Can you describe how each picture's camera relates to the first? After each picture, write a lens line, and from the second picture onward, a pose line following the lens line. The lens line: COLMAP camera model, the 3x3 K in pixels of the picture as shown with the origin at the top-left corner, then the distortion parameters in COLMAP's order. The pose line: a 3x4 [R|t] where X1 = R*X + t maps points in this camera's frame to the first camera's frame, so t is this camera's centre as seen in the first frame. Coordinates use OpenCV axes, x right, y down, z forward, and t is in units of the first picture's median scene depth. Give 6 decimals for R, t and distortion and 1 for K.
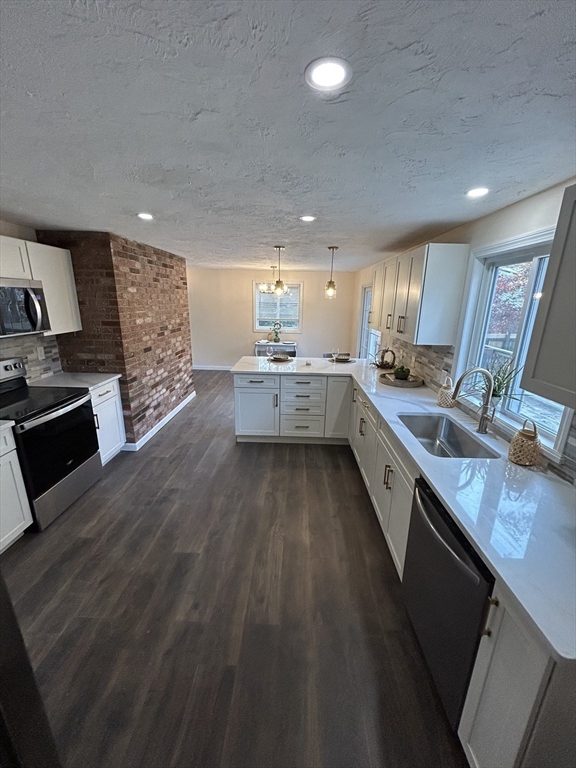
lens RADIAL K [[306.7, 0, 288.0], [0, 306.7, 384.0], [0, 0, 1]] dist [-0.001806, 0.000036]
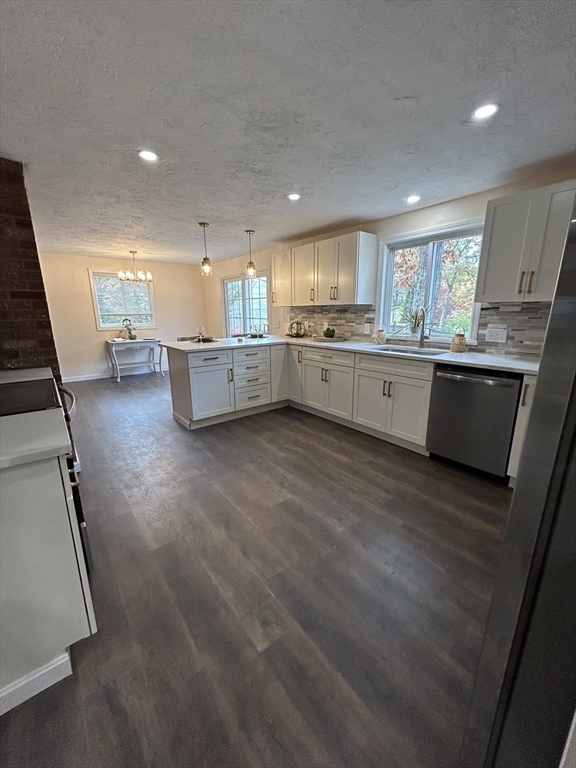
lens RADIAL K [[306.7, 0, 288.0], [0, 306.7, 384.0], [0, 0, 1]] dist [-0.001806, 0.000036]
pose [[0.766104, -0.175471, 0.618300, -0.492484], [0.193053, 0.980412, 0.039034, 0.074280], [-0.613038, 0.089461, 0.784972, 0.087602]]
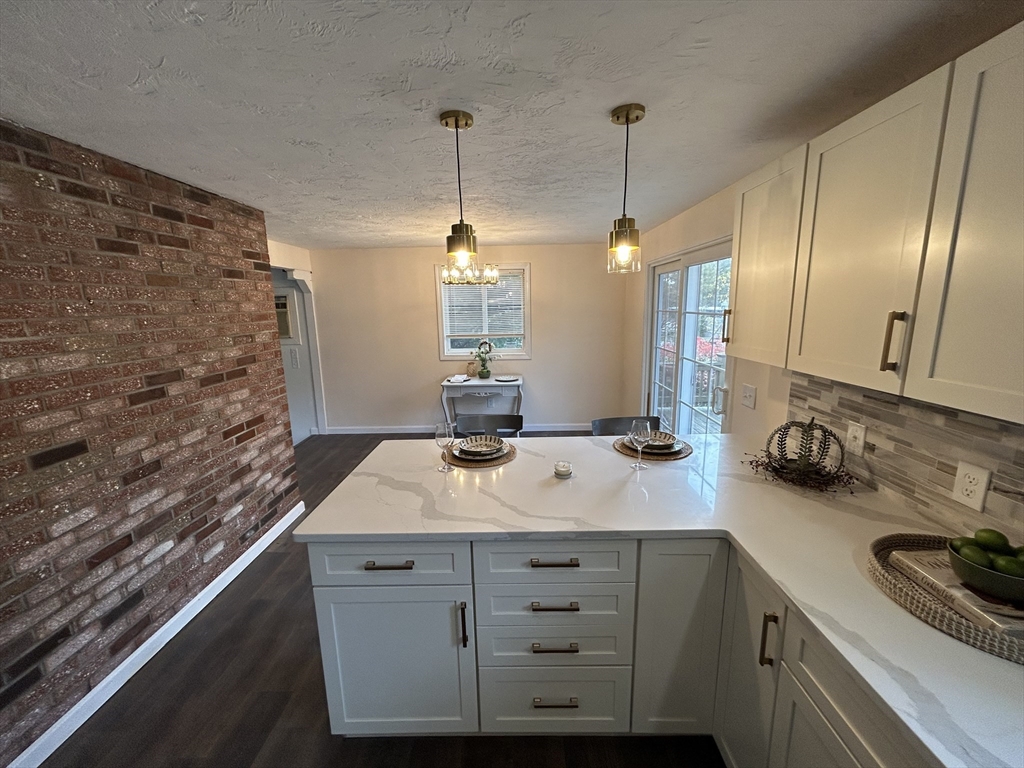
lens RADIAL K [[408.9, 0, 512.0], [0, 408.9, 384.0], [0, 0, 1]] dist [-0.001806, 0.000036]
pose [[0.999134, -0.041515, 0.002790, 0.015594], [0.041606, 0.996100, -0.077808, -0.131471], [0.000451, 0.077857, 0.996964, 0.564527]]
